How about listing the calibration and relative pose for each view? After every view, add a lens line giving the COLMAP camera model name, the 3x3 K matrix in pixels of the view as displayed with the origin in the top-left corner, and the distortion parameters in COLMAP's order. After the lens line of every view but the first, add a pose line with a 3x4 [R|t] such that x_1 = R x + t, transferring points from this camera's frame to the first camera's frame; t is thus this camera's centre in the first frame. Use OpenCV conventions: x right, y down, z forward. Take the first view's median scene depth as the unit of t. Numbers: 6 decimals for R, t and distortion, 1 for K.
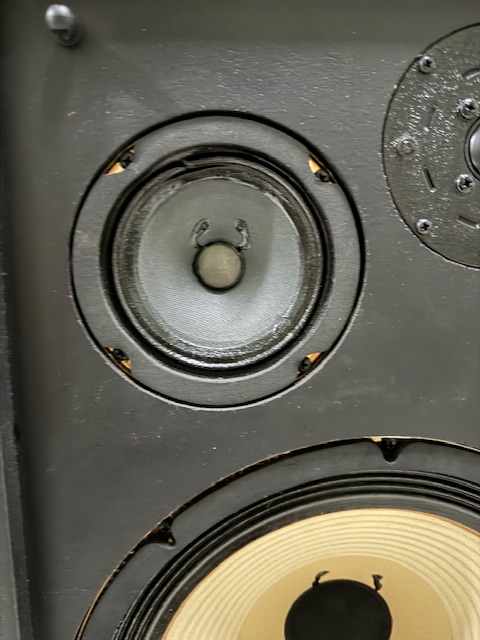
lens RADIAL K [[448.5, 0, 239.3], [0, 448.5, 301.3], [0, 0, 1]] dist [0.016033, -0.009954]
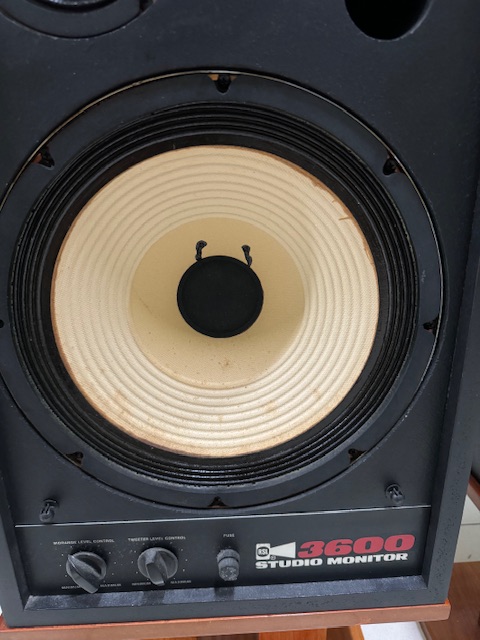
lens RADIAL K [[448.5, 0, 236.8], [0, 448.5, 317.6], [0, 0, 1]] dist [0.016033, -0.009954]
pose [[0.999644, 0.000372, -0.026665, 0.428474], [0.005541, 0.975181, 0.221341, 0.714896], [0.026085, -0.221410, 0.974832, -0.348079]]
